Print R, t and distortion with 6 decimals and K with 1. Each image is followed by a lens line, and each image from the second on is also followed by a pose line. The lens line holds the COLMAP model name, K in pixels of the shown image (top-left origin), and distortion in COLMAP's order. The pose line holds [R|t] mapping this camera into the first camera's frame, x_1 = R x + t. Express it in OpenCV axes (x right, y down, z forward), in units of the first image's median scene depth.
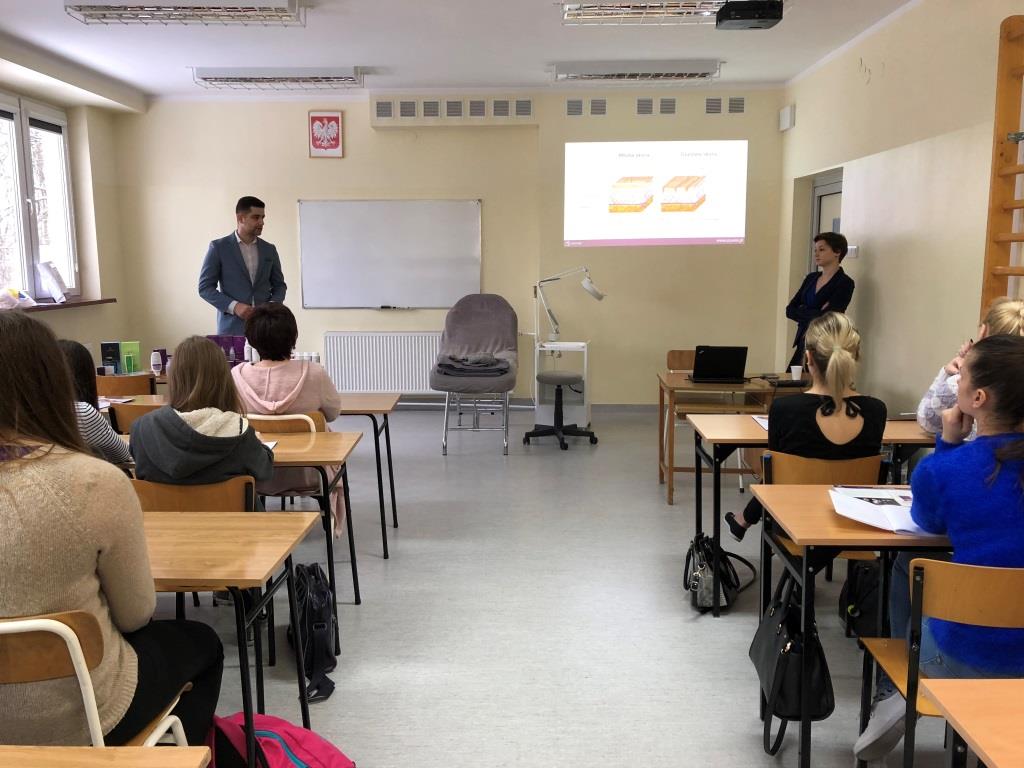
lens RADIAL K [[884.3, 0, 512.0], [0, 884.3, 384.0], [0, 0, 1]] dist [0.114483, -0.225635]
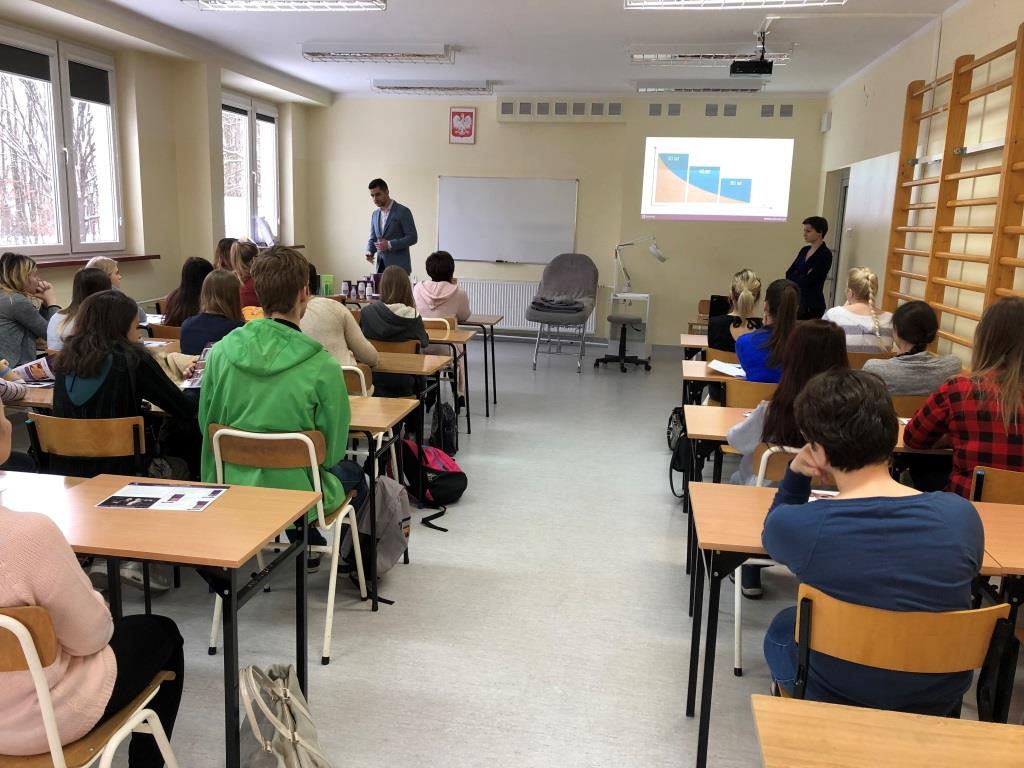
lens RADIAL K [[884.3, 0, 512.0], [0, 884.3, 384.0], [0, 0, 1]] dist [0.114483, -0.225635]
pose [[0.989937, 0.062089, -0.127161, 0.059472], [-0.056760, 0.997368, 0.045114, 0.038325], [0.129627, -0.037443, 0.990856, -0.334745]]
